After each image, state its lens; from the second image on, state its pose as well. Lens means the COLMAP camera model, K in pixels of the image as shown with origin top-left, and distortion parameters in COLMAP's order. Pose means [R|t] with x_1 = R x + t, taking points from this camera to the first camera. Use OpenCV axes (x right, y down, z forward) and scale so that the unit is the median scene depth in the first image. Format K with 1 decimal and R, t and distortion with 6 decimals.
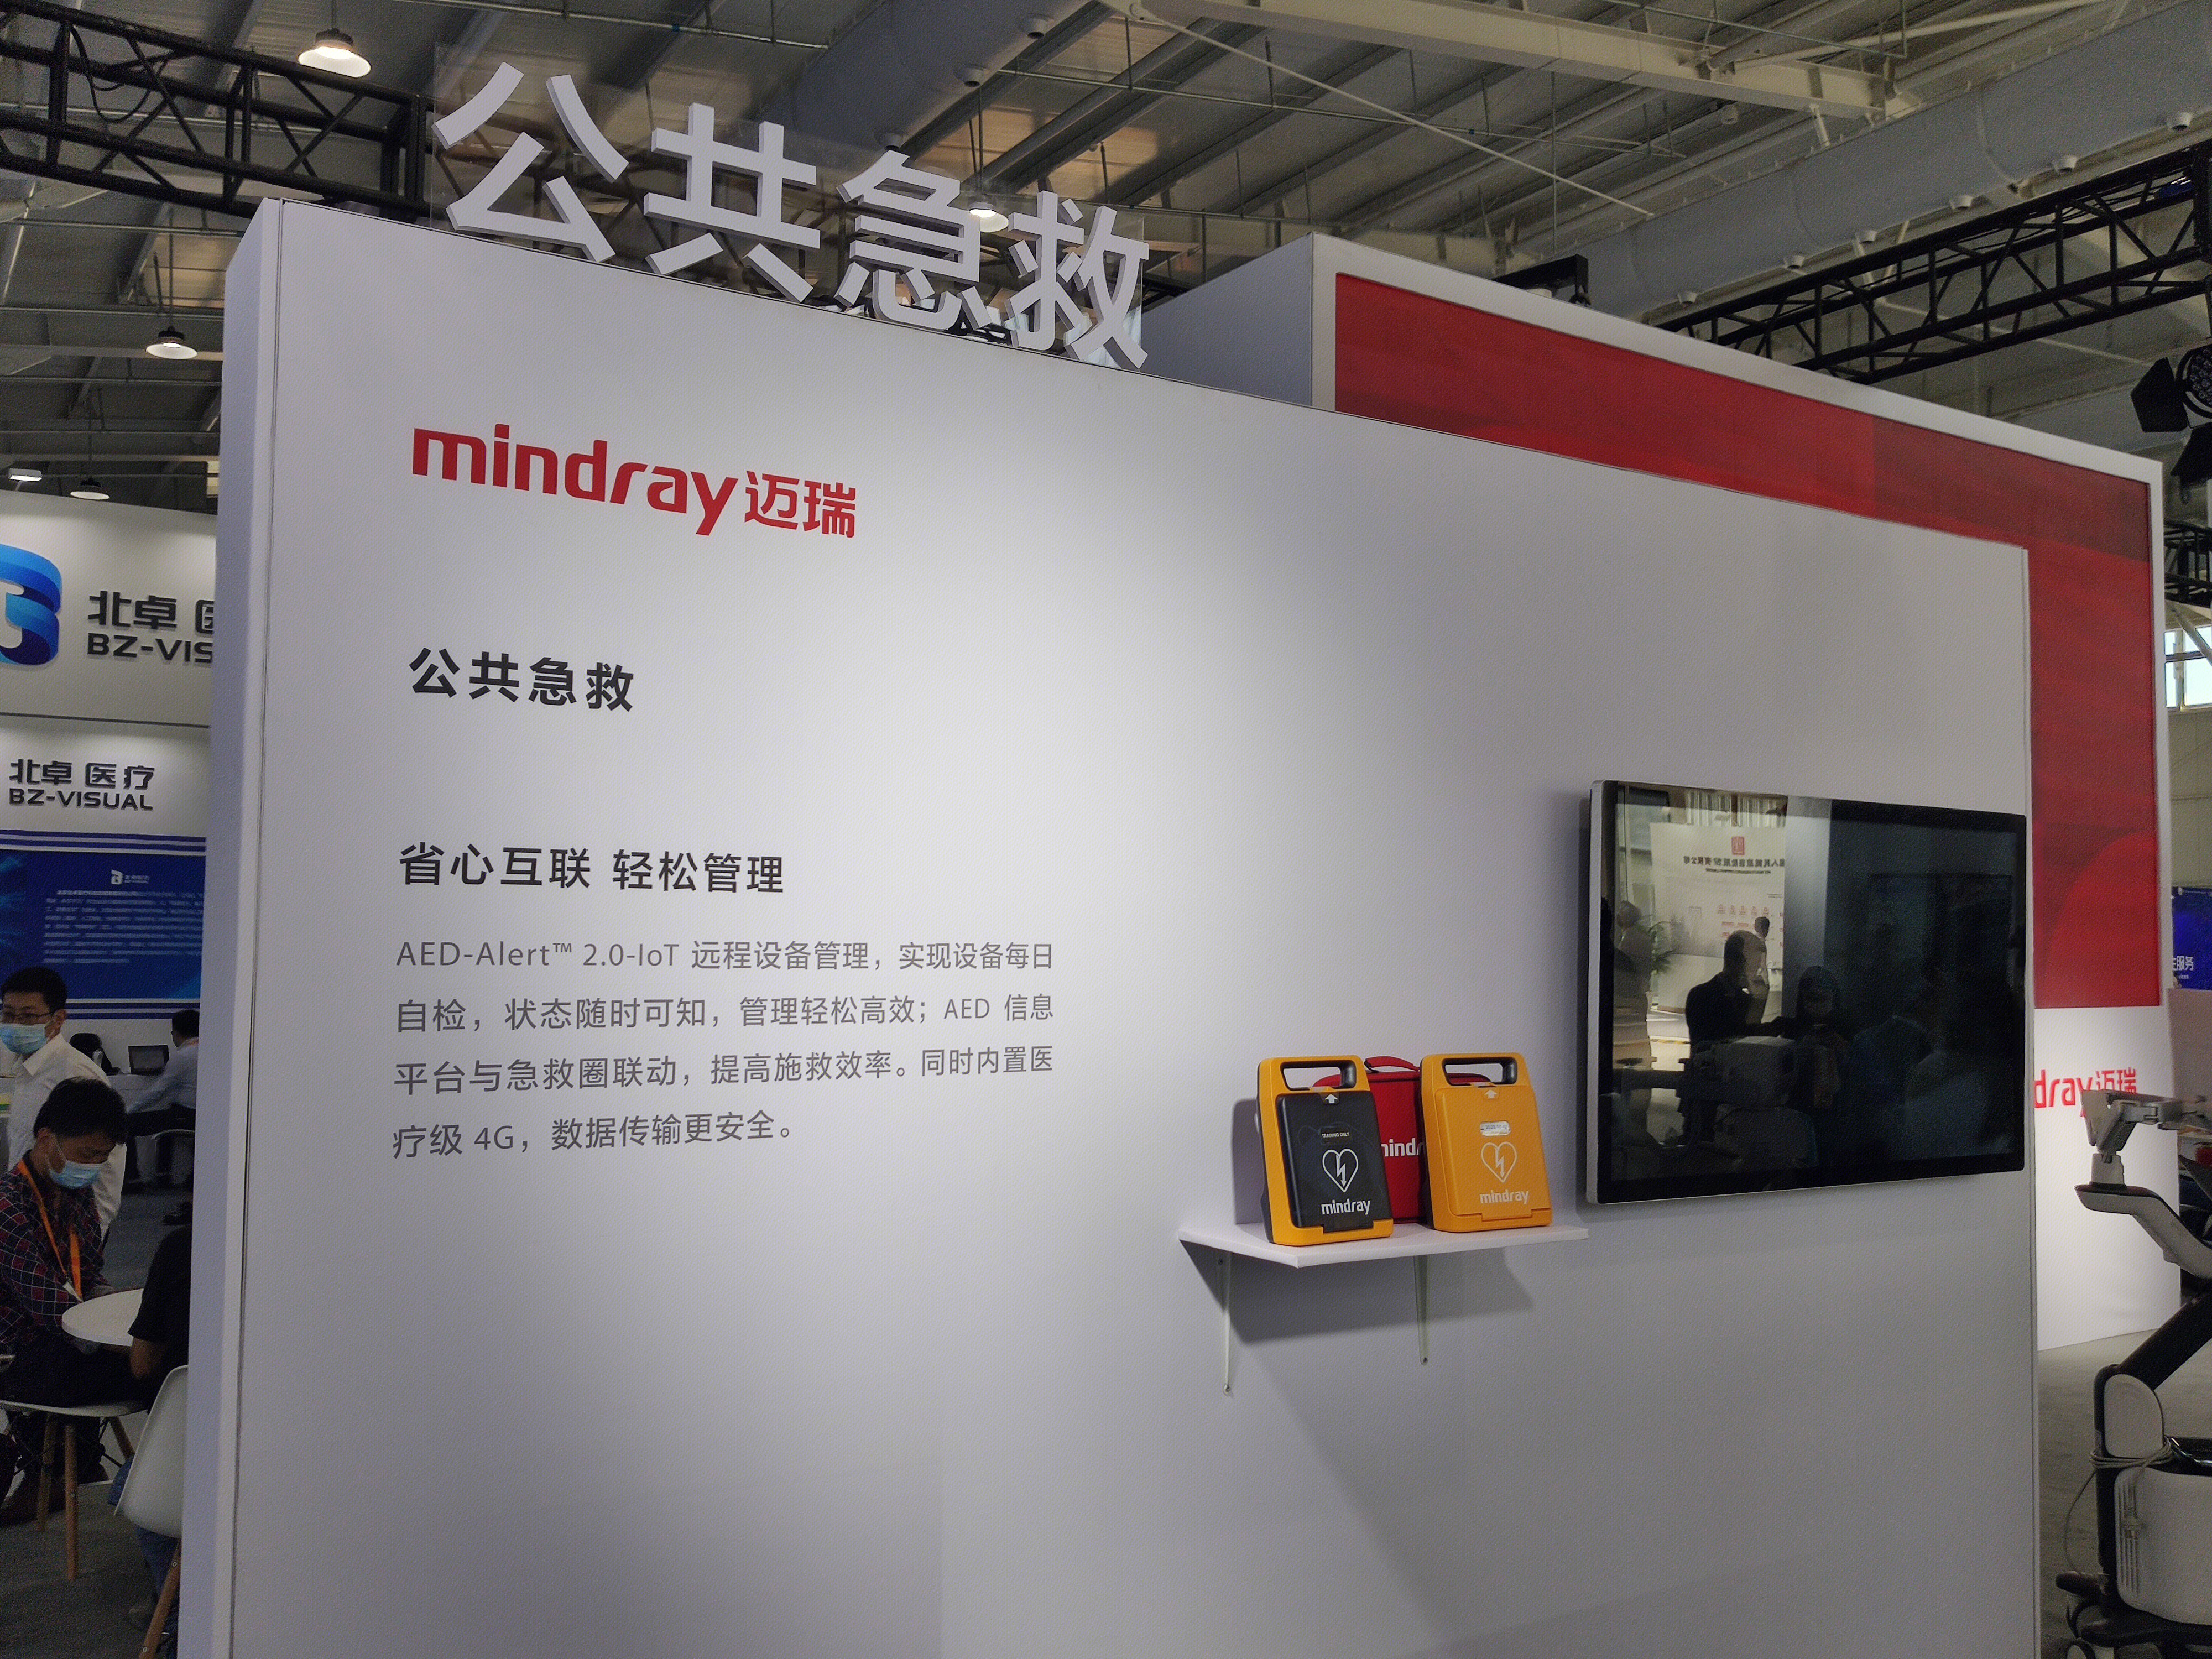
lens RADIAL K [[1940.1, 0, 1104.6], [0, 1940.1, 834.0], [0, 0, 1]] dist [-0.004721, -0.048686]
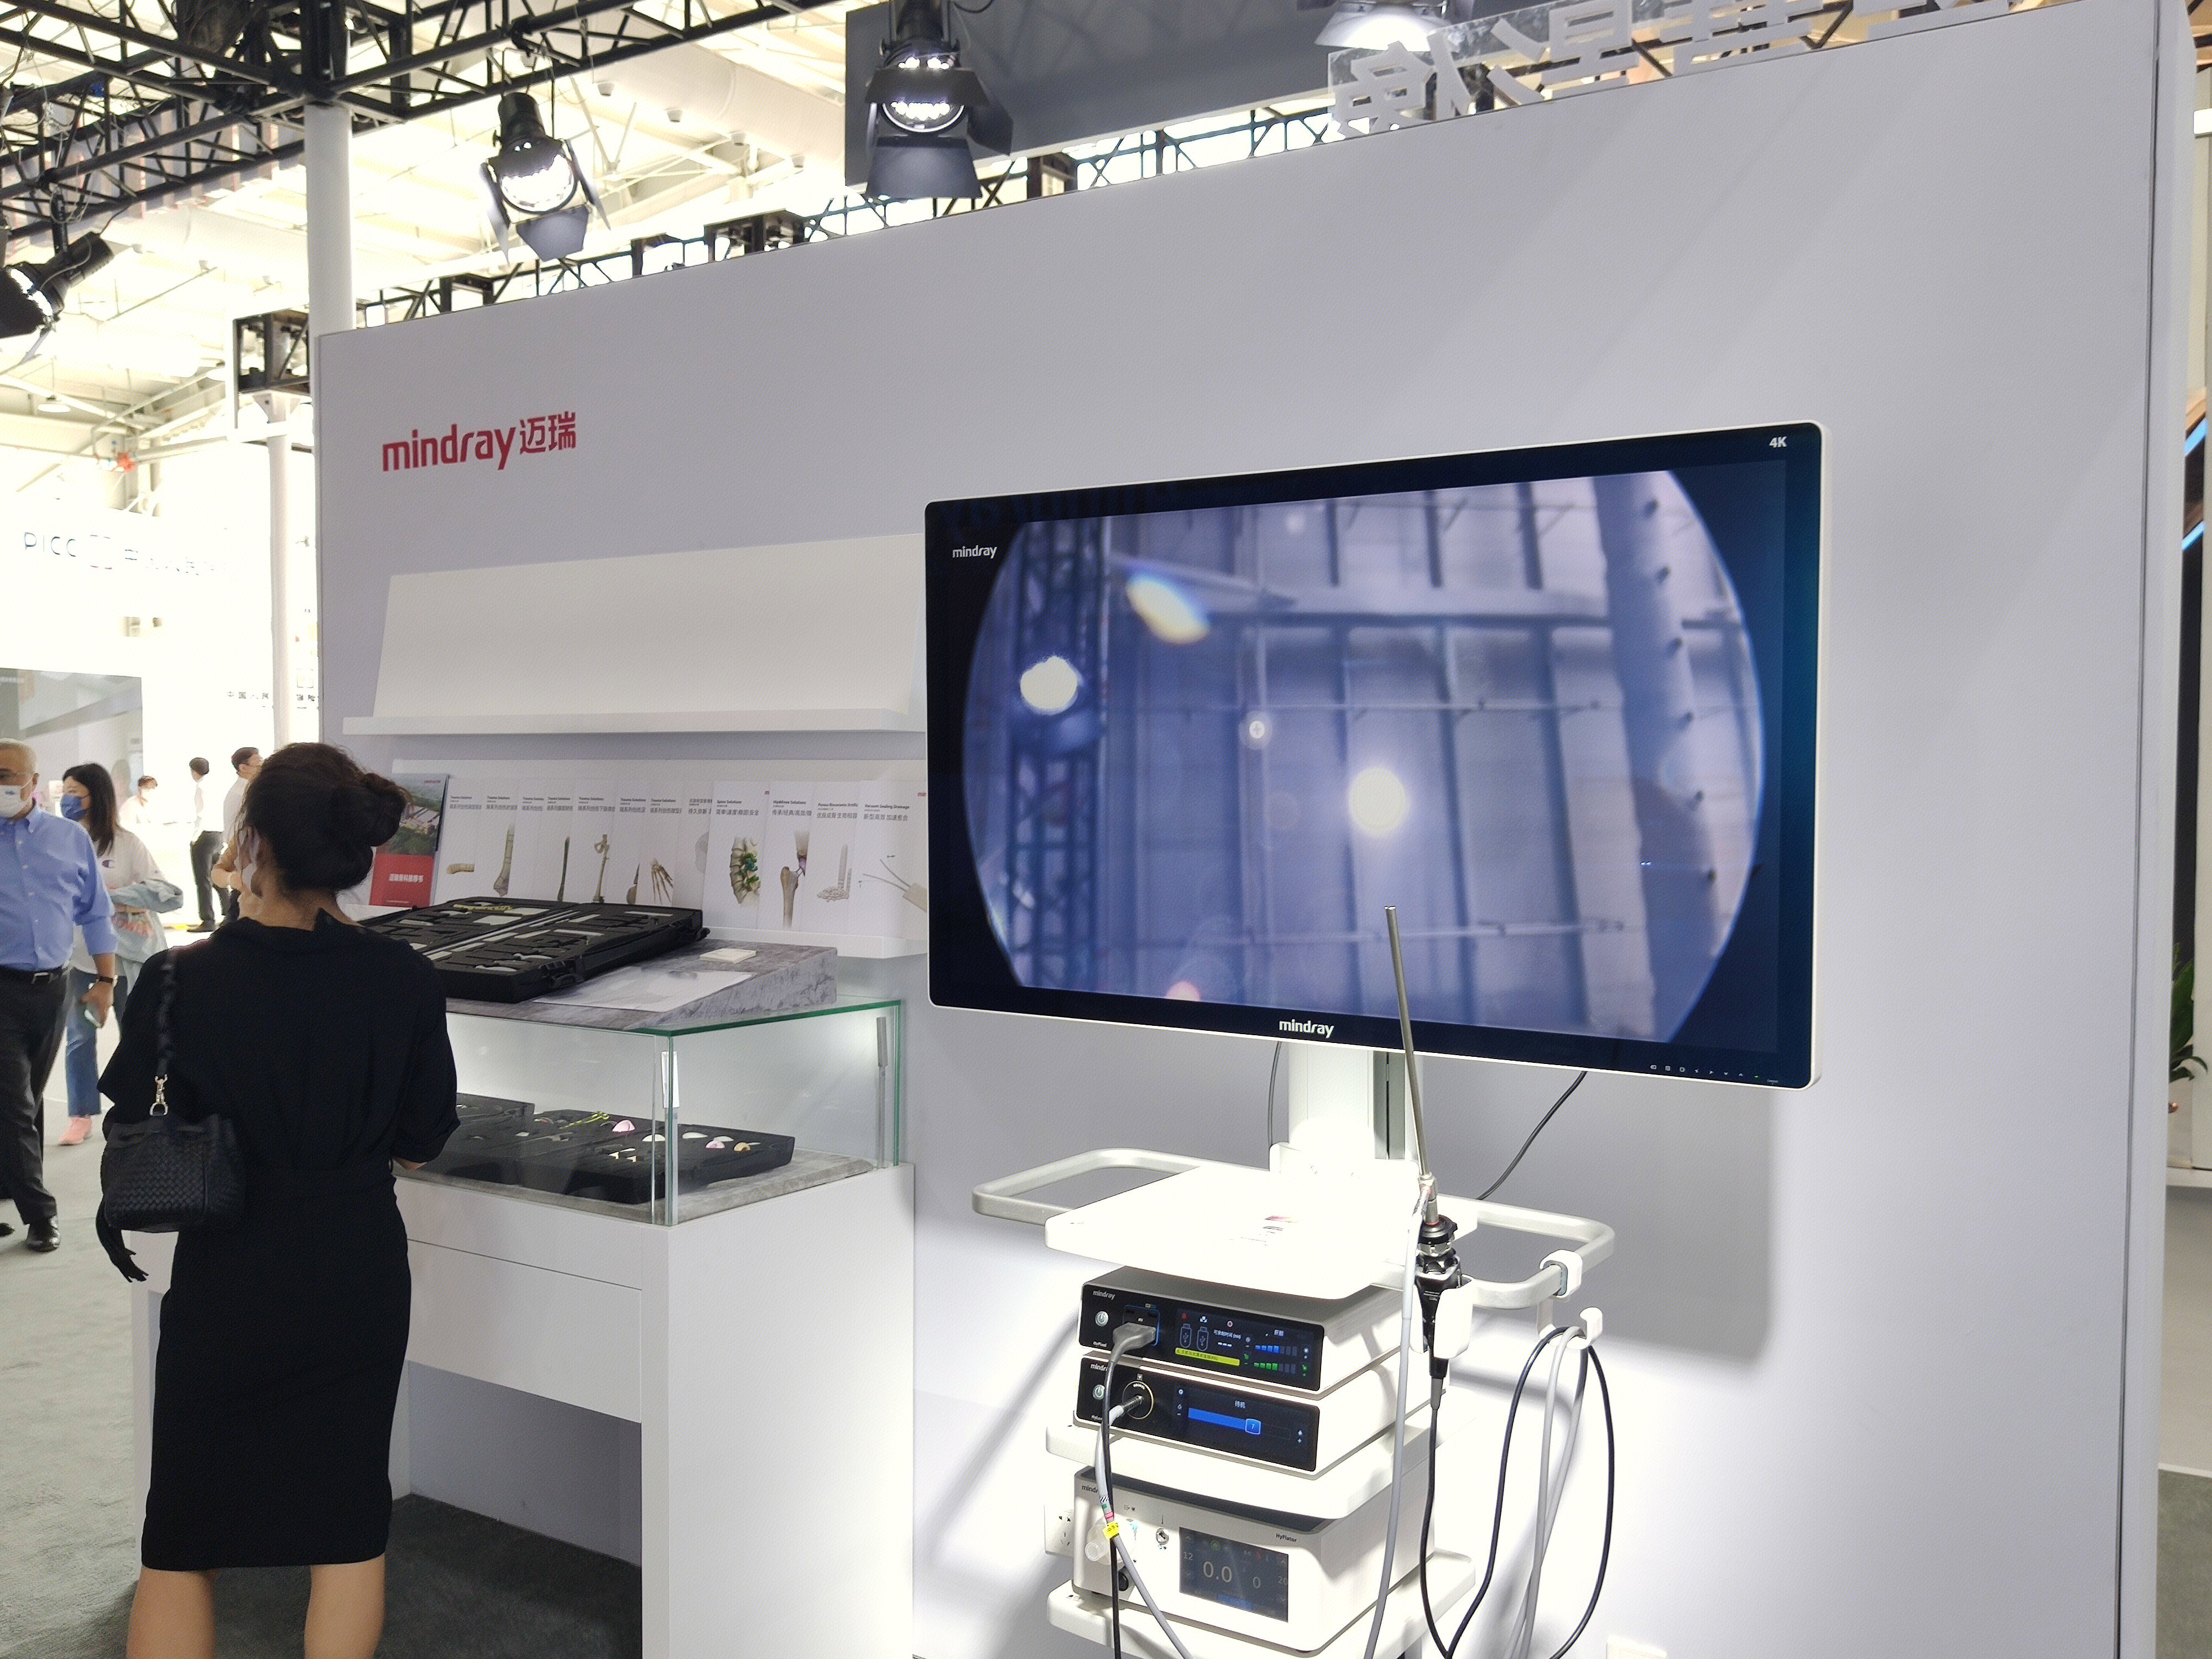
lens RADIAL K [[1940.1, 0, 1105.5], [0, 1940.1, 829.2], [0, 0, 1]] dist [-0.004721, -0.048686]
pose [[0.410722, 0.023445, -0.911459, 1.400368], [0.064864, 0.996385, 0.054859, 0.076382], [0.909451, -0.081653, 0.407716, 0.793061]]
